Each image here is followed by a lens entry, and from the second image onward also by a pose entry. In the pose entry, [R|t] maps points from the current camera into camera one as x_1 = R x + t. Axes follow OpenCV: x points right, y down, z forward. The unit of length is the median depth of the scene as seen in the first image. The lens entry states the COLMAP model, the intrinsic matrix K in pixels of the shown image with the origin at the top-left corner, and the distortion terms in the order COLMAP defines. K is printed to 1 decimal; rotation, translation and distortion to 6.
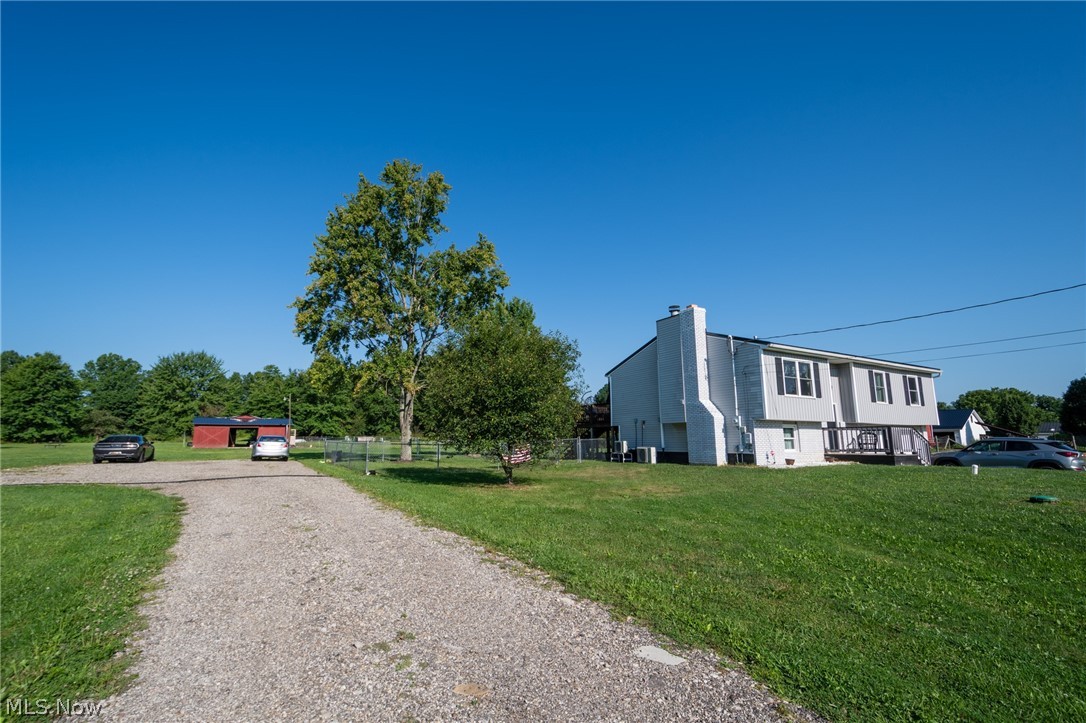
lens RADIAL K [[473.0, 0, 527.7], [0, 473.0, 365.0], [0, 0, 1]] dist [0.013989, -0.001769]
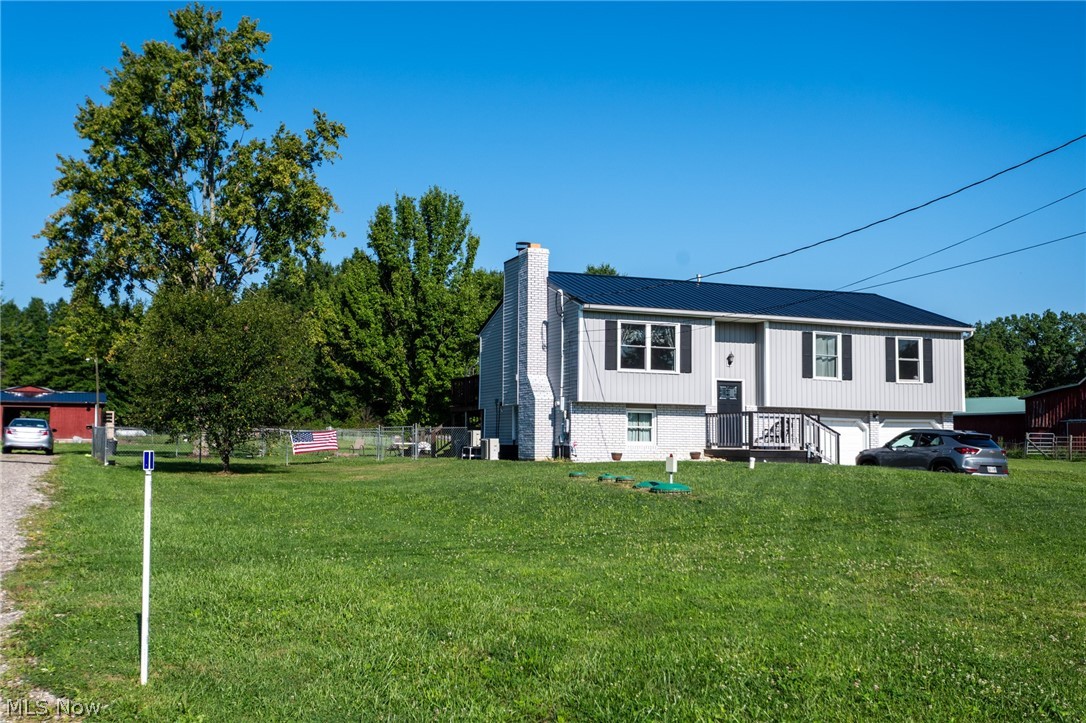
lens RADIAL K [[1092.8, 0, 513.8], [0, 1092.8, 361.1], [0, 0, 1]] dist [0.020811, 0.000000]
pose [[0.988360, 0.002713, -0.152109, 0.146400], [0.010020, 0.996509, 0.082881, -0.022047], [0.151803, -0.083440, 0.984883, -0.168556]]
